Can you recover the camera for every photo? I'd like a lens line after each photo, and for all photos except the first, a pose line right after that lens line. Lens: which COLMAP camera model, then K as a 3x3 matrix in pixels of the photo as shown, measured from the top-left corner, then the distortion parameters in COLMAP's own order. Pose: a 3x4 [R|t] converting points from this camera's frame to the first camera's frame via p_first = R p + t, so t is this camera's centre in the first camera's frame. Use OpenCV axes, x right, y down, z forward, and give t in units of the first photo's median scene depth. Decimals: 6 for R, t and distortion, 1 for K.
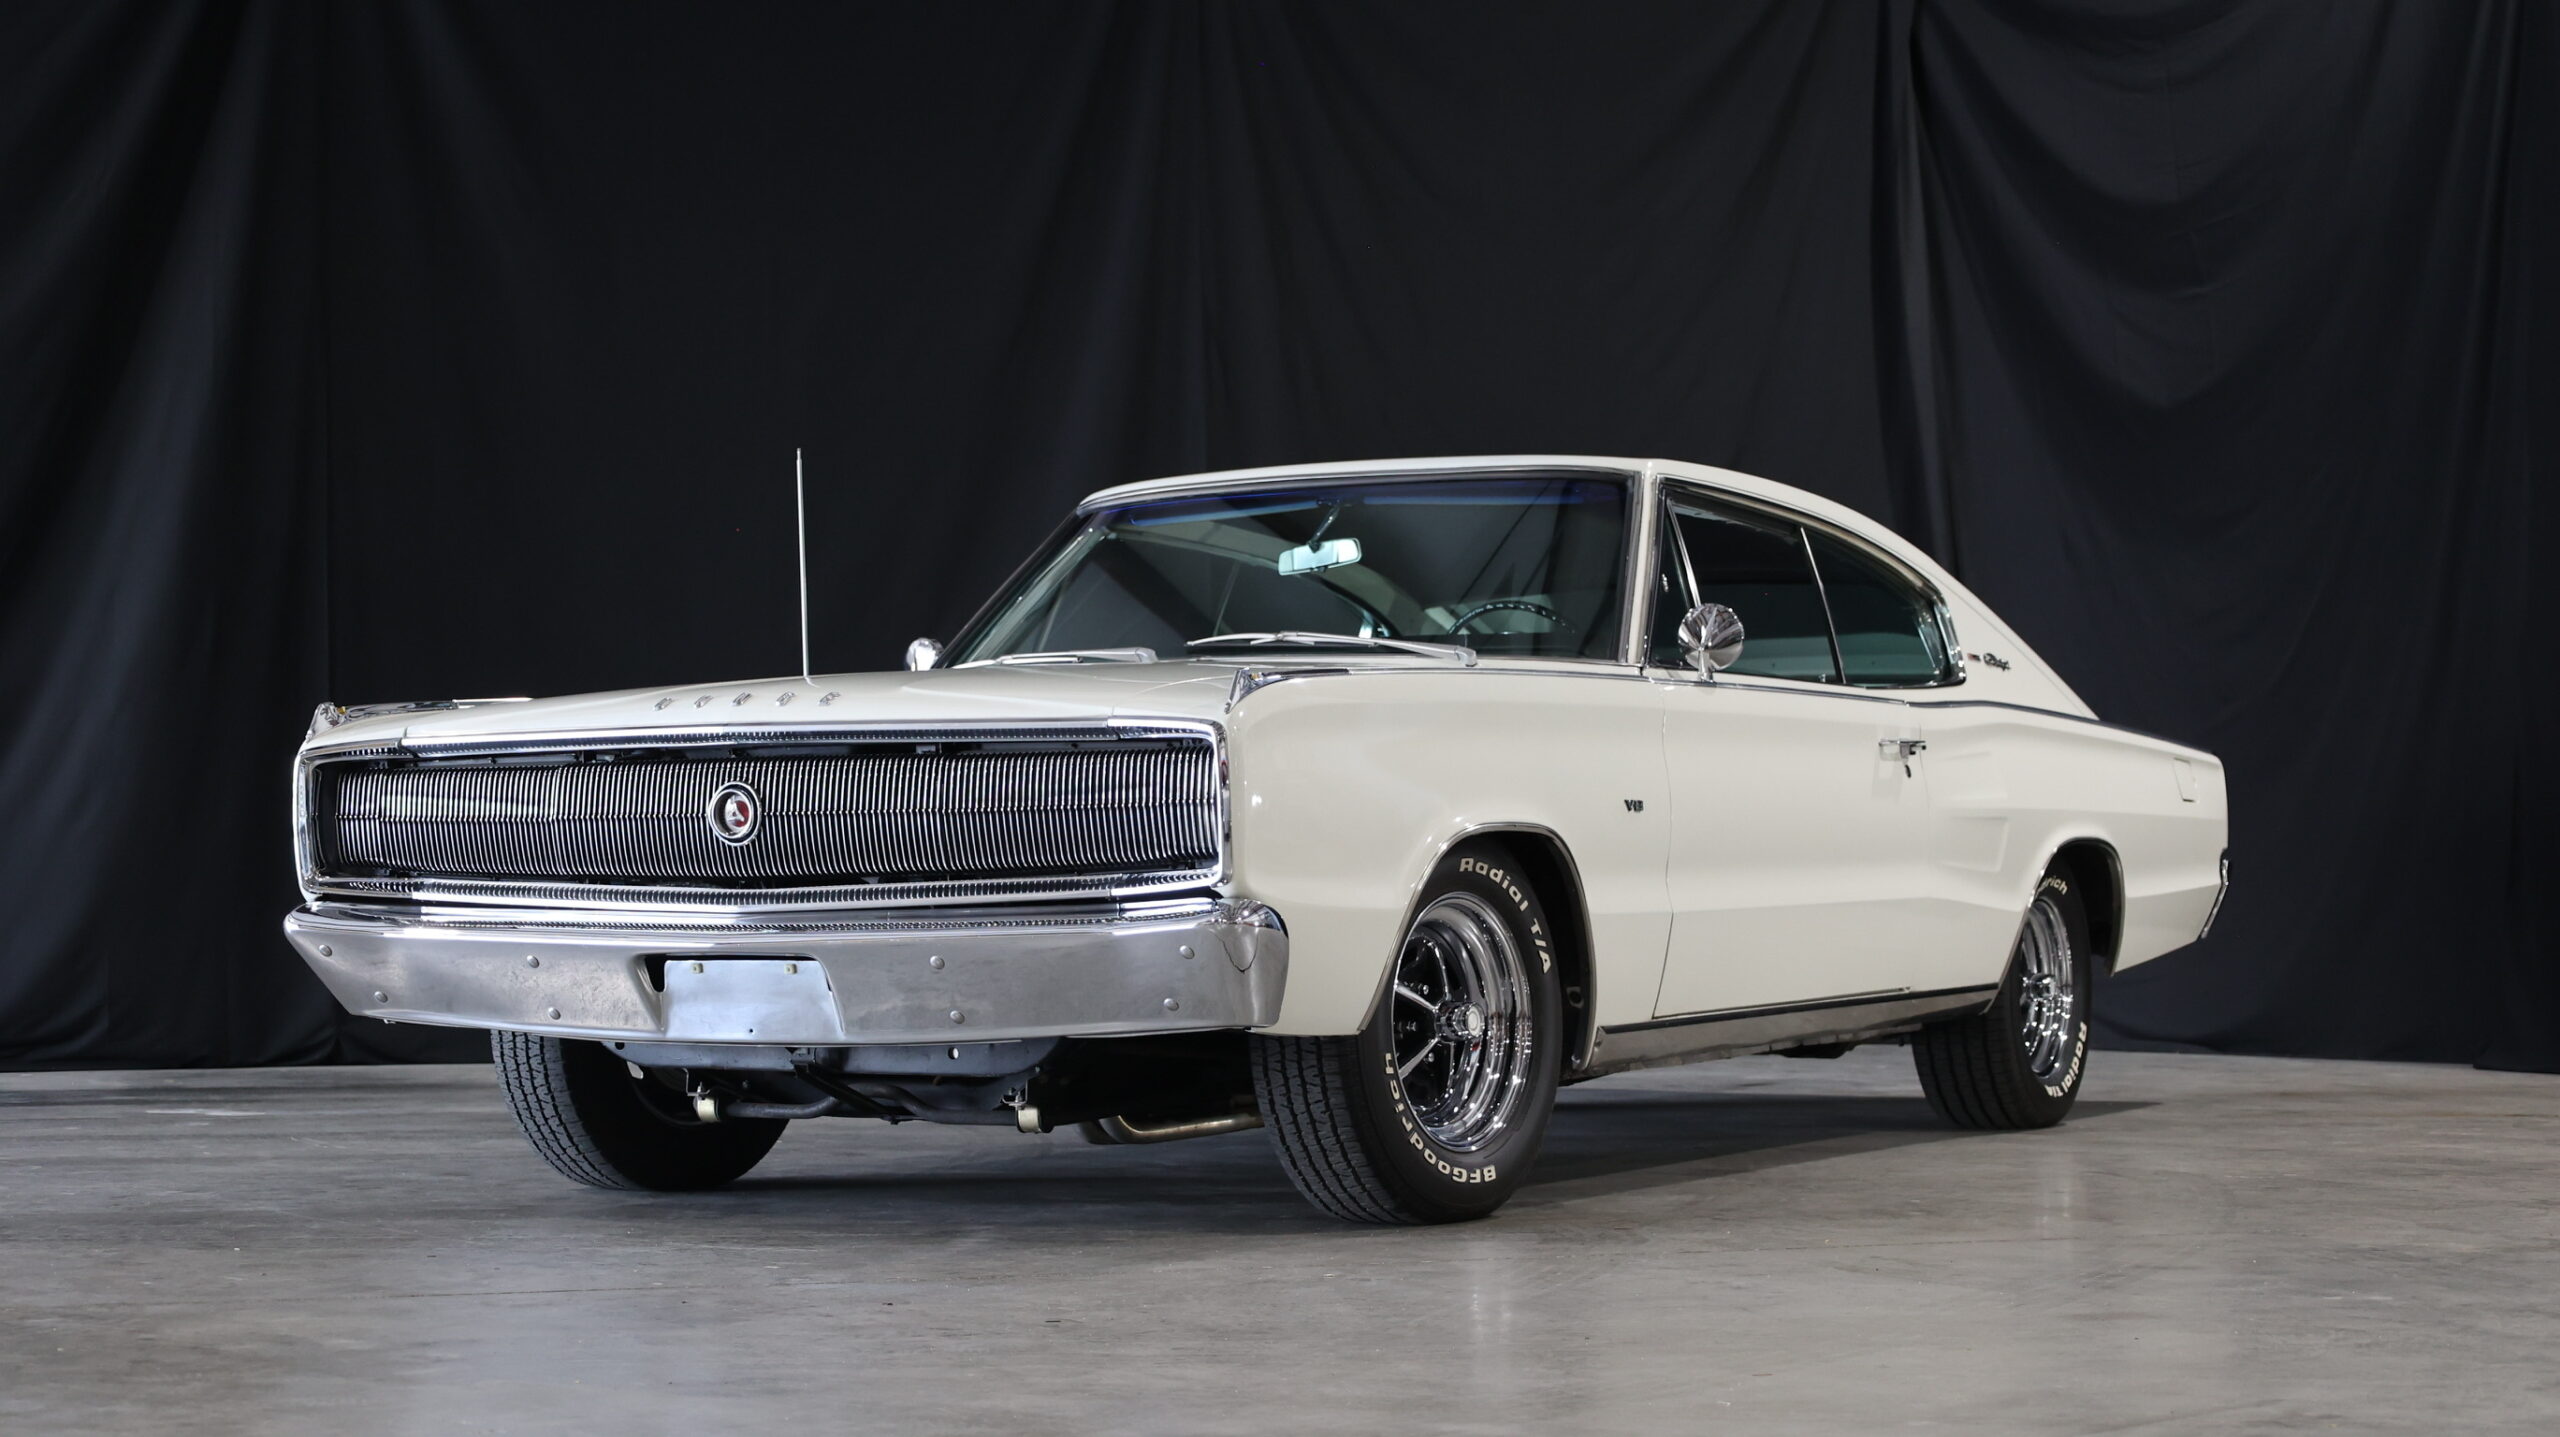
lens RADIAL K [[4099.8, 0, 1280.0], [0, 4099.8, 718.5], [0, 0, 1]] dist [-0.017391, 0.050190]
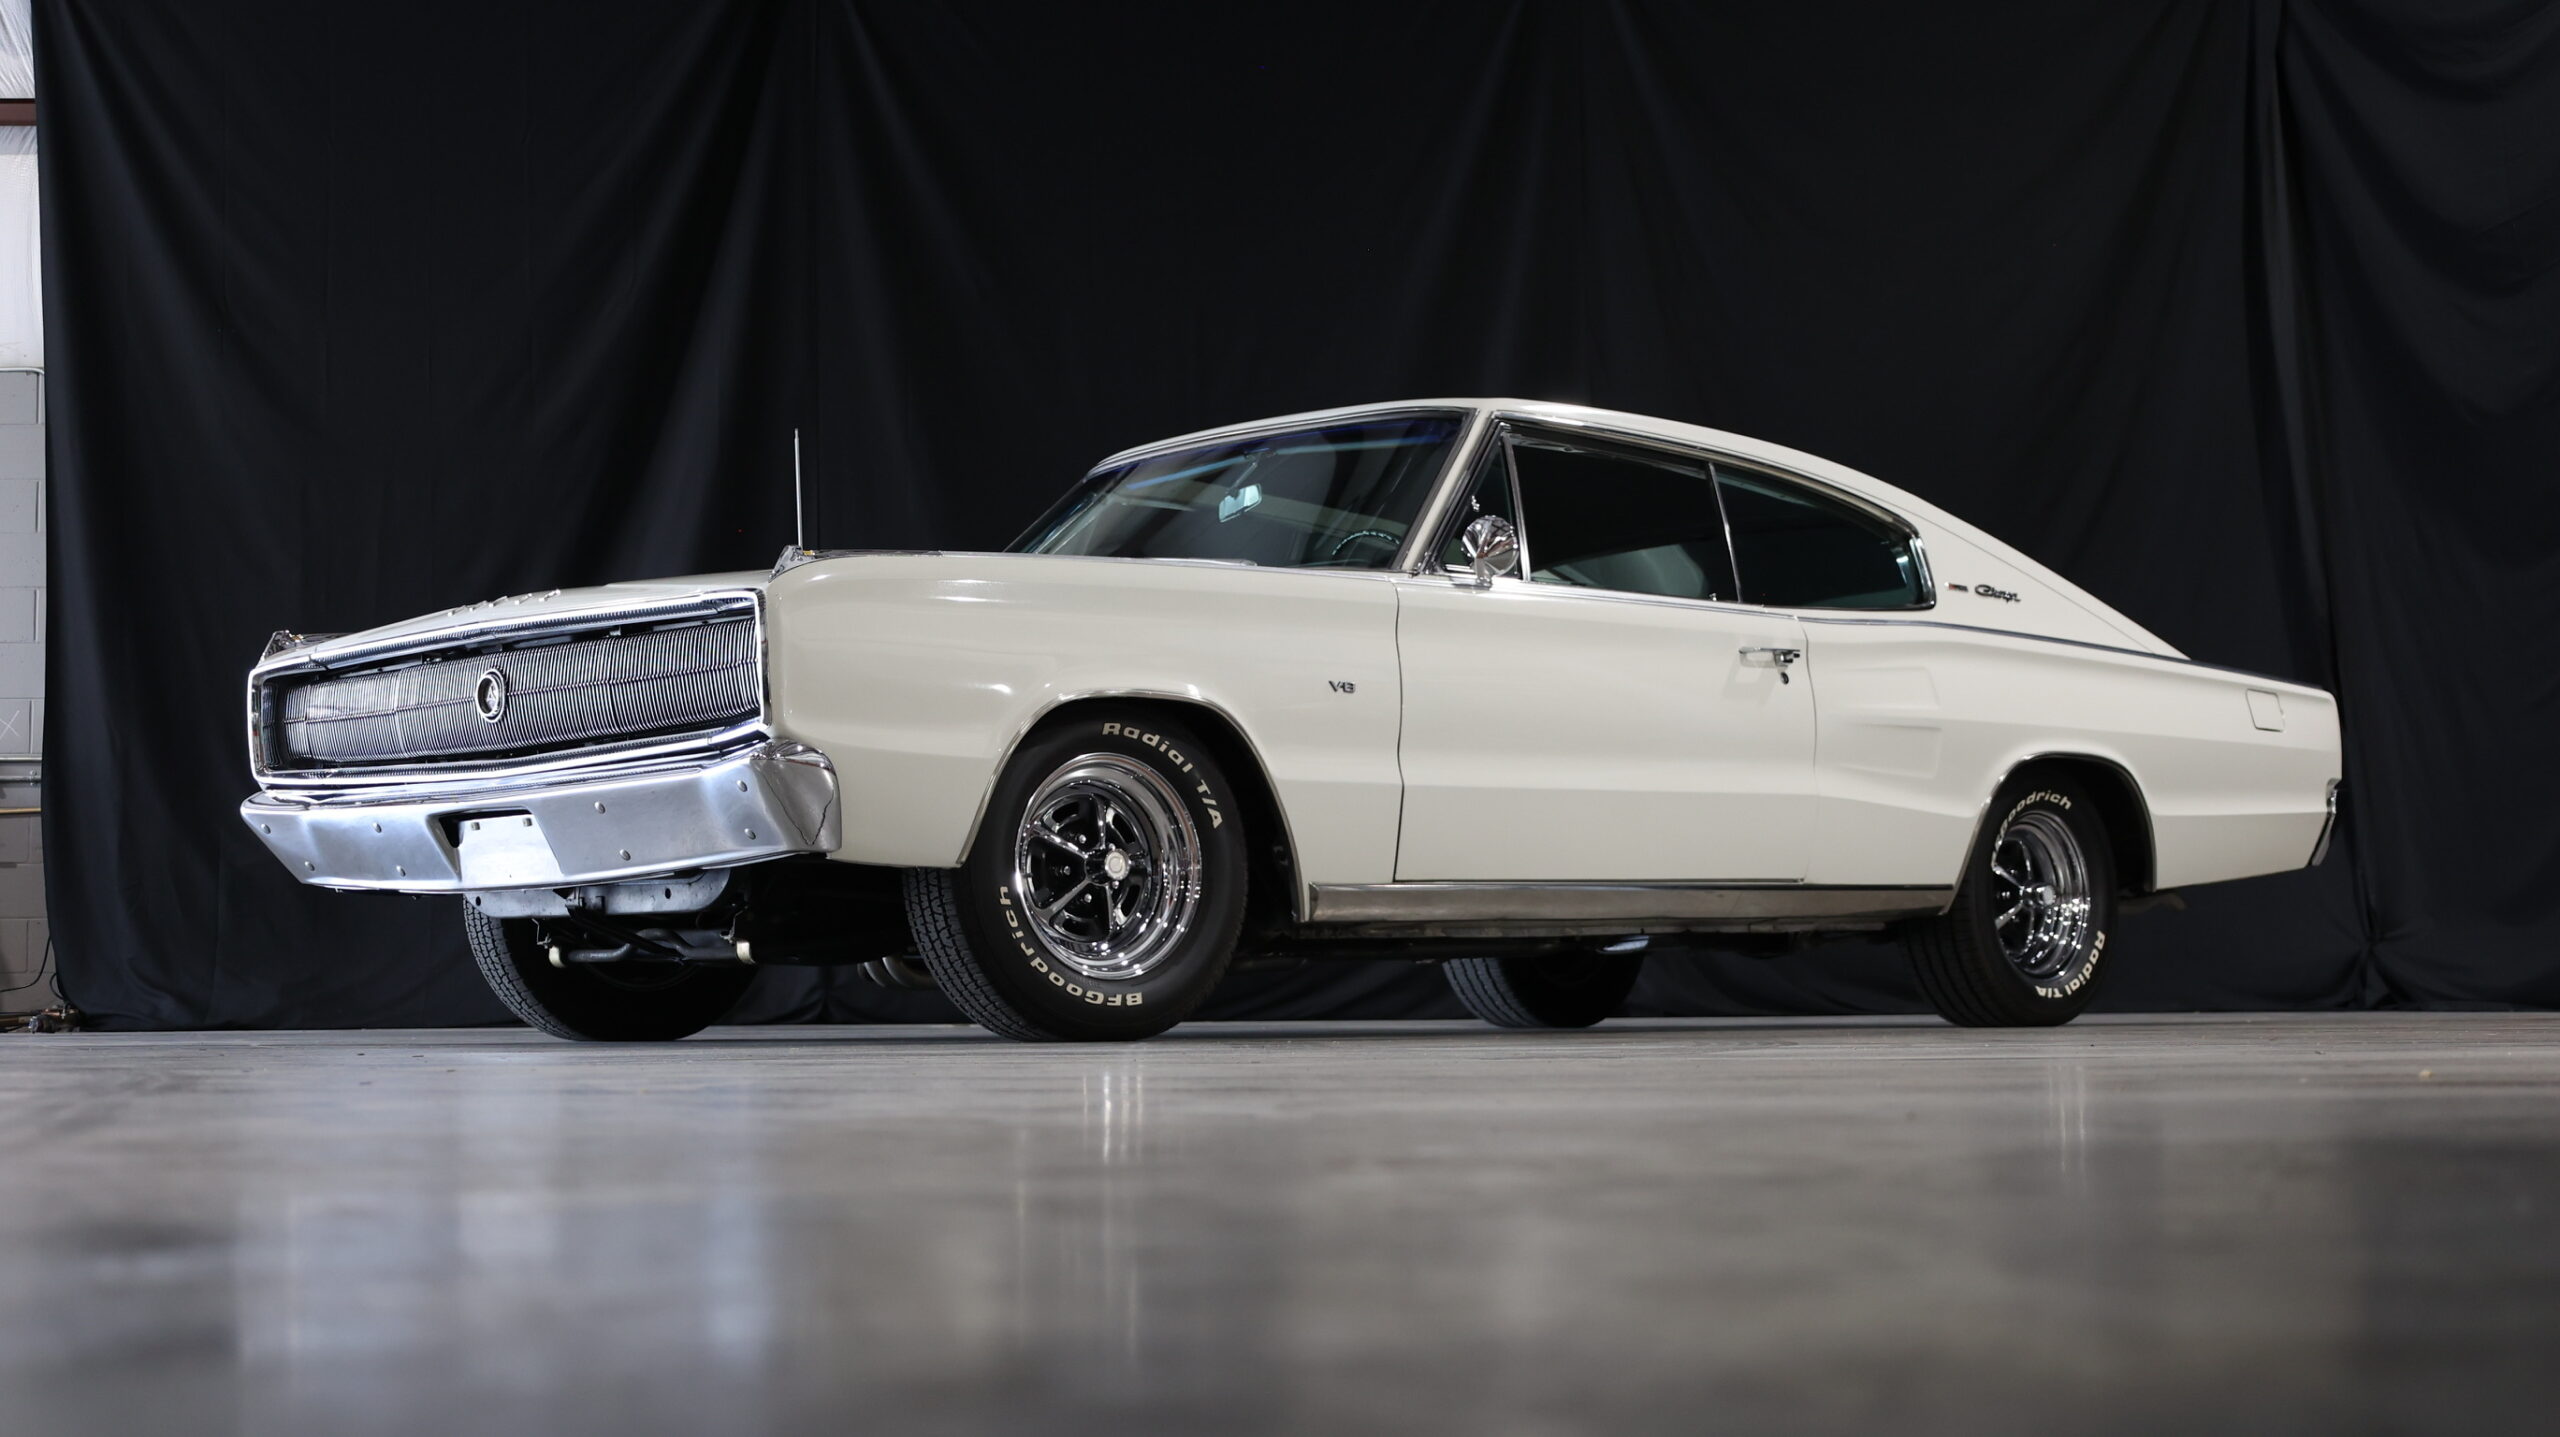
lens RADIAL K [[3751.4, 0, 1280.0], [0, 3751.4, 718.5], [0, 0, 1]] dist [-0.006021, 0.000168]
pose [[0.954207, -0.029260, -0.297712, 0.391890], [0.018977, 0.999121, -0.037373, 0.070929], [0.298544, 0.030011, 0.953924, 0.013675]]
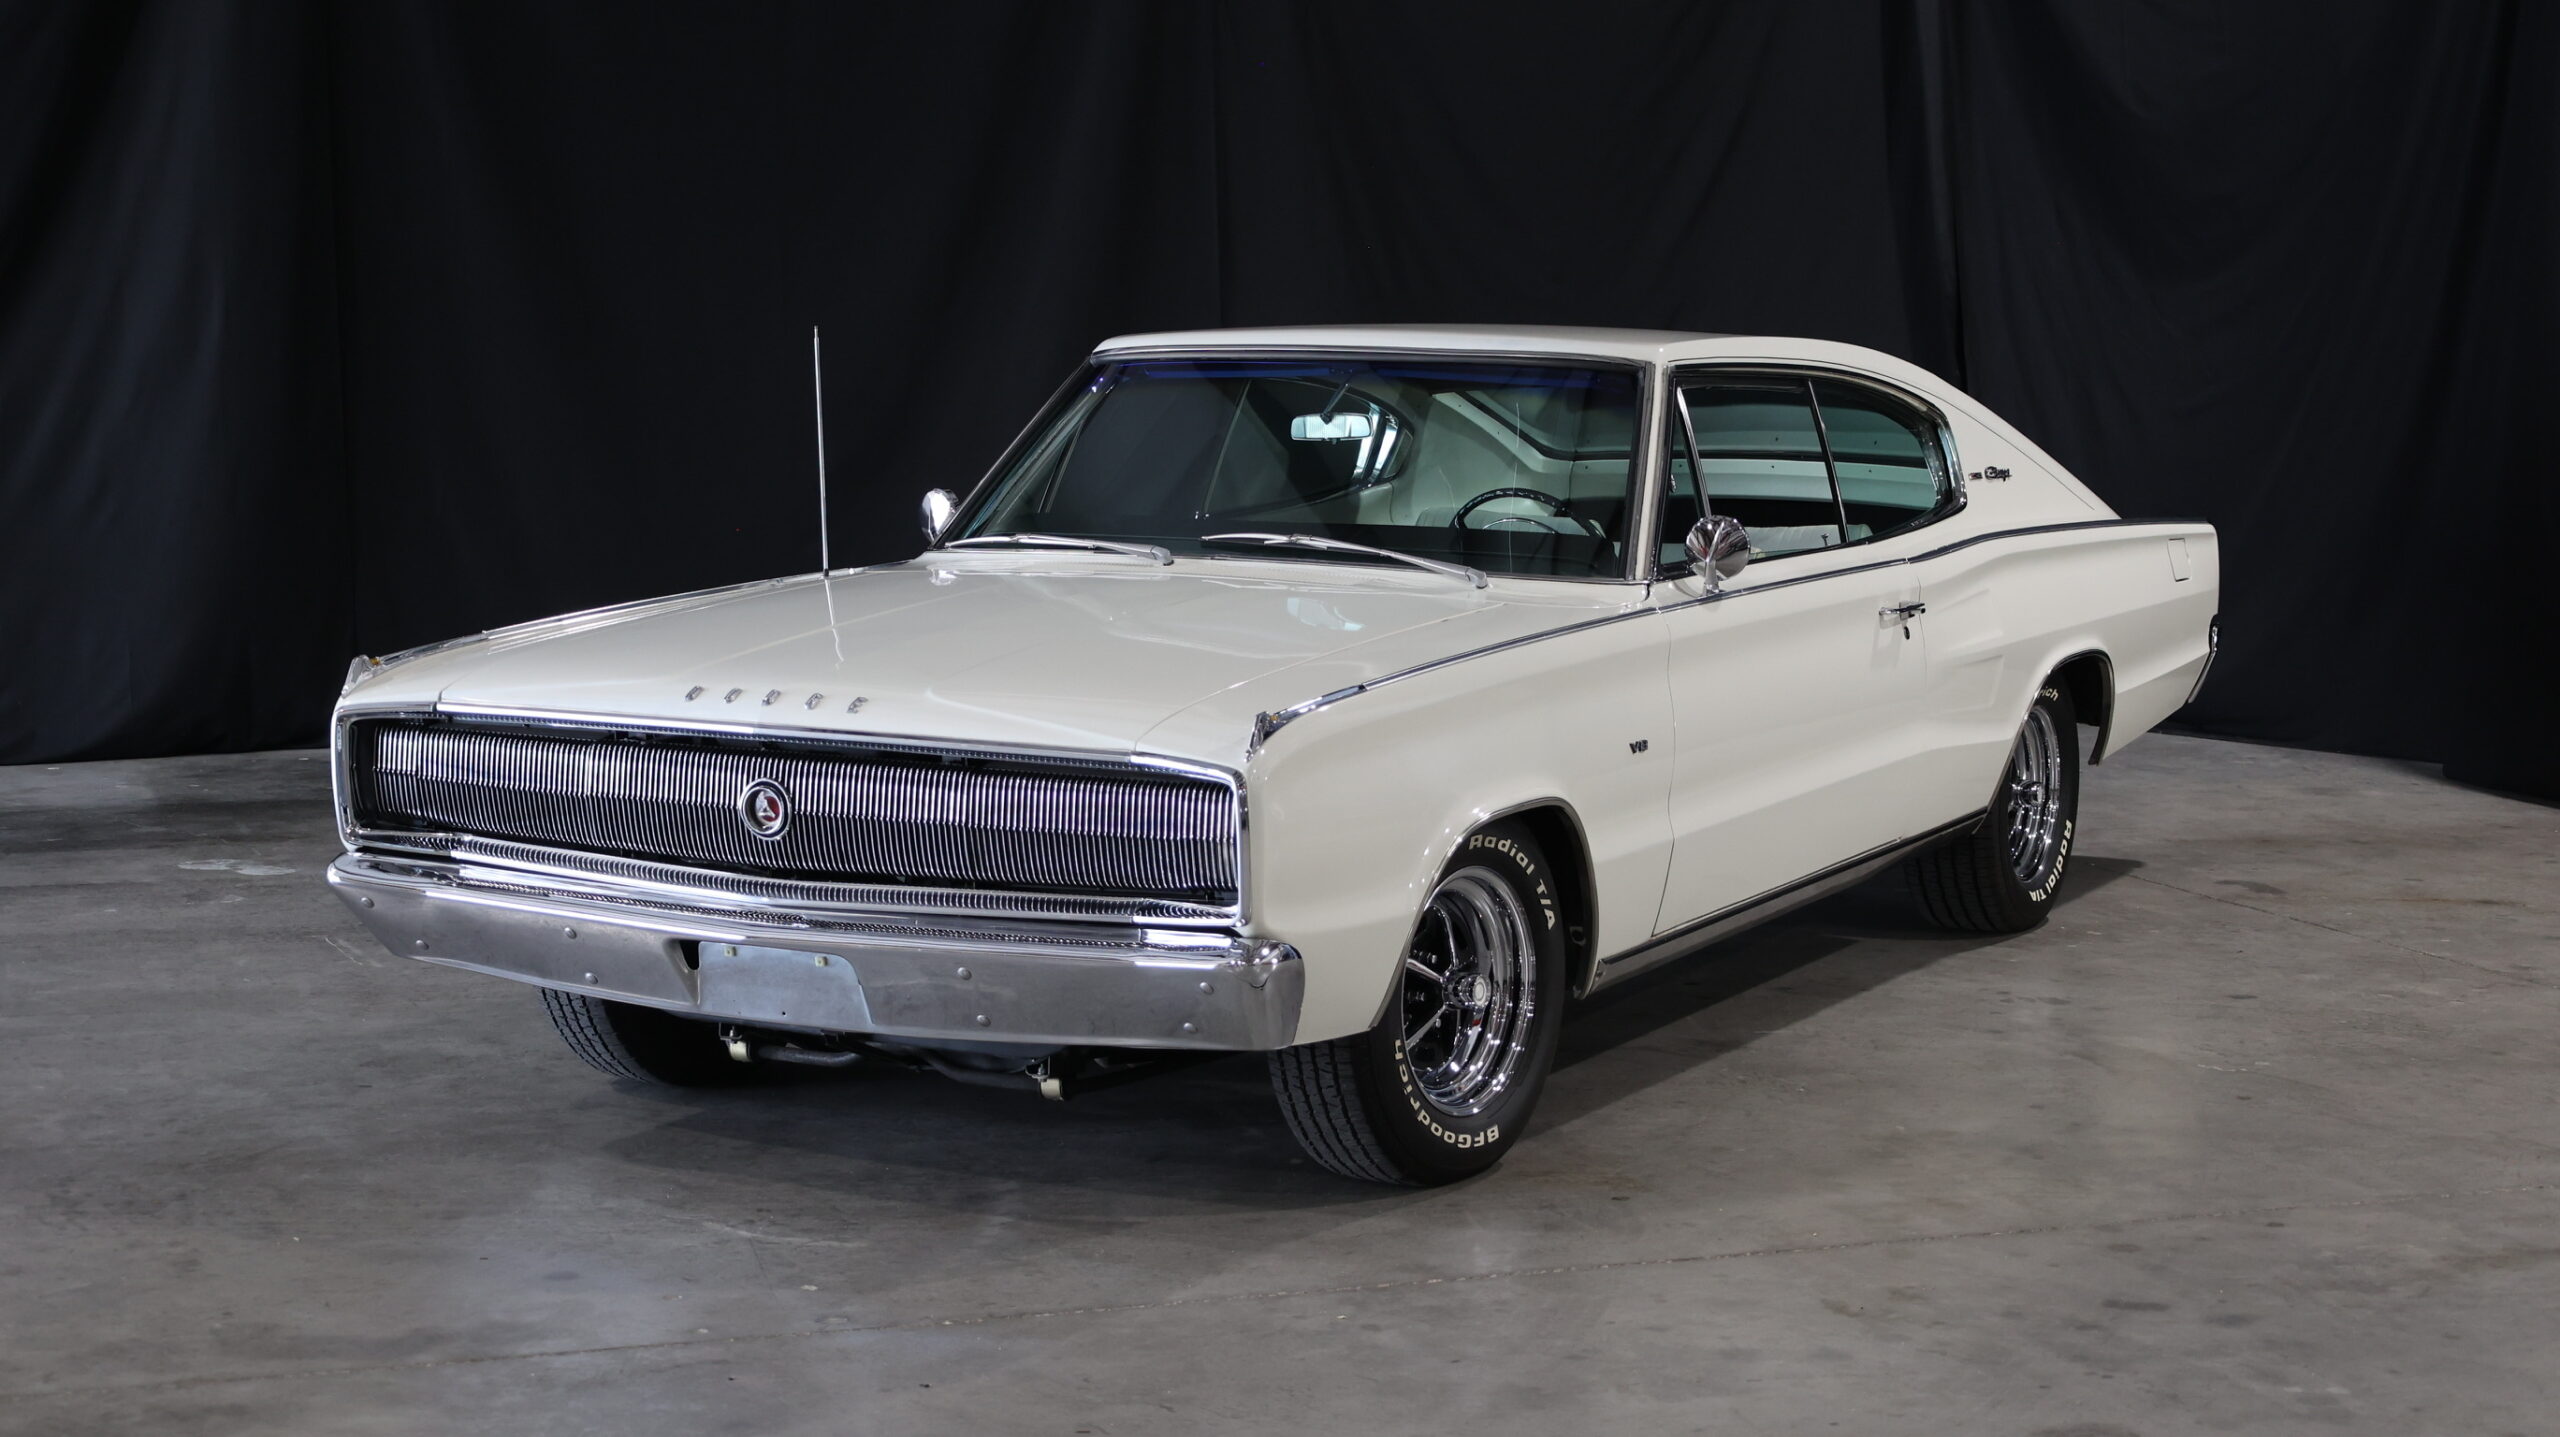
lens RADIAL K [[4092.3, 0, 1275.7], [0, 4092.3, 779.2], [0, 0, 1]] dist [-0.013907, -0.011672]
pose [[0.999955, 0.008970, 0.003236, -0.007981], [-0.009392, 0.985166, 0.171349, -0.151211], [-0.001651, -0.171372, 0.985205, -0.008829]]
